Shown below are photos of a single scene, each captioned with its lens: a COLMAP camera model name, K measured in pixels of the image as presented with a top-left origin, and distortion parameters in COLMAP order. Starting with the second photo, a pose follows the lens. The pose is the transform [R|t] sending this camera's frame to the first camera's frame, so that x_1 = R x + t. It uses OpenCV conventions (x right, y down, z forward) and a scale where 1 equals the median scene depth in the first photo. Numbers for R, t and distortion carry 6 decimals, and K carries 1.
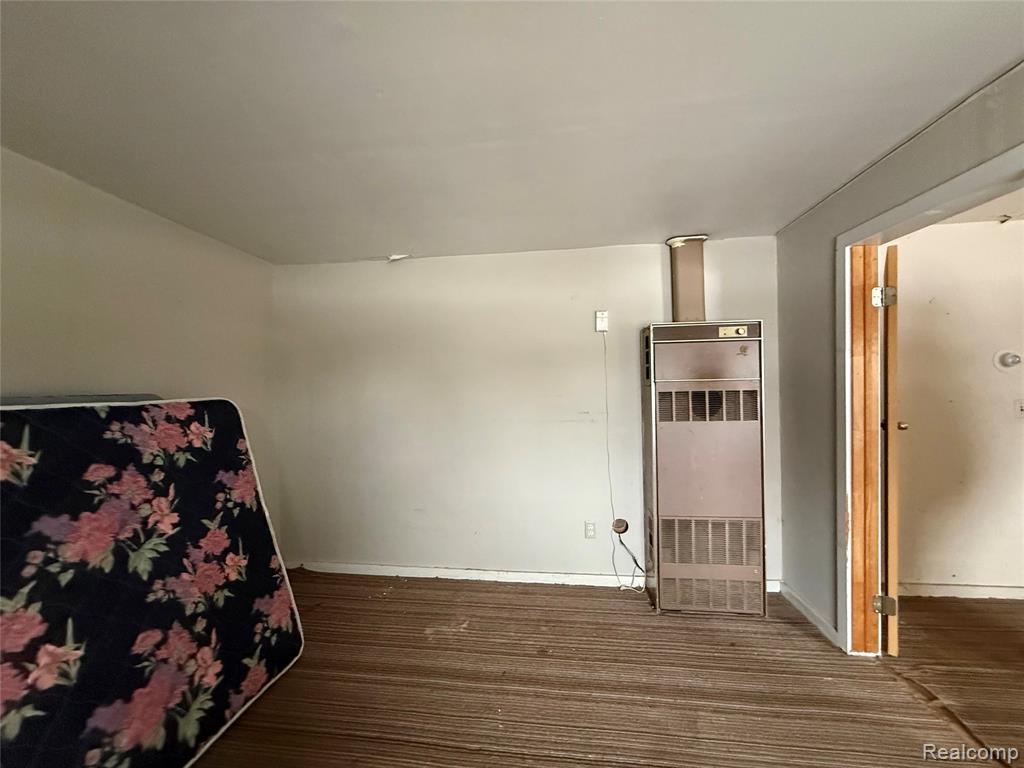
lens RADIAL K [[405.4, 0, 512.1], [0, 405.4, 385.4], [0, 0, 1]] dist [-0.002201, -0.000333]
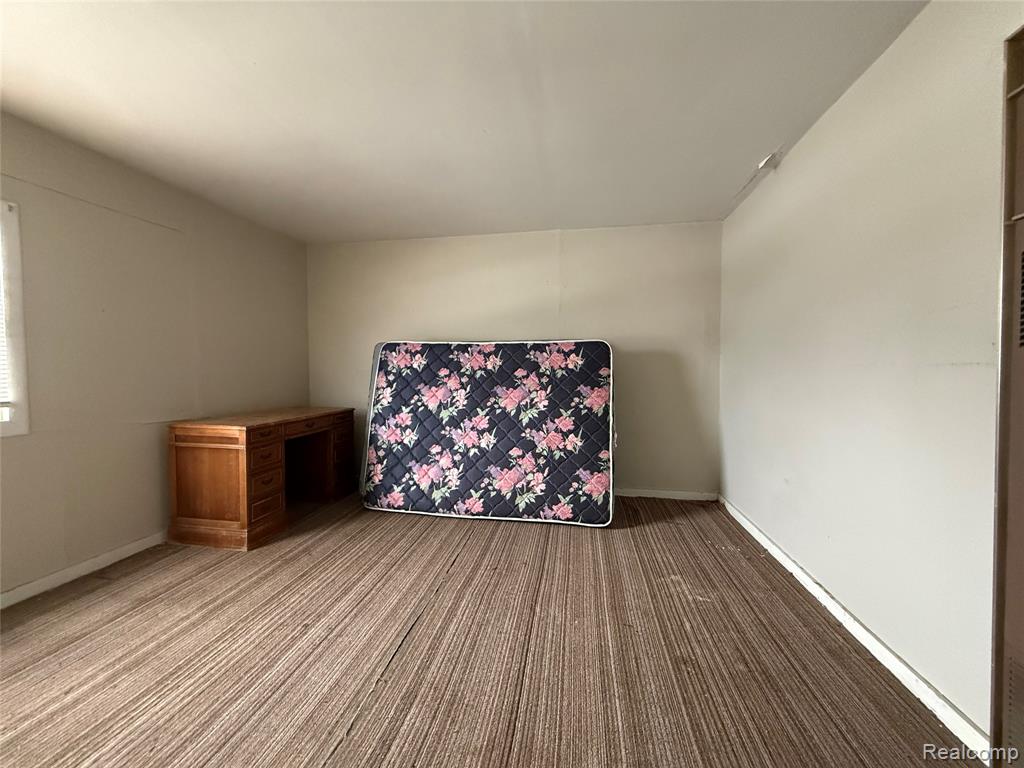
lens RADIAL K [[405.4, 0, 511.9], [0, 405.4, 380.5], [0, 0, 1]] dist [-0.002201, -0.000333]
pose [[-0.042508, 0.043177, -0.998163, 0.990760], [0.004906, 0.999063, 0.043007, 0.139073], [0.999084, -0.003069, -0.042680, 0.887553]]
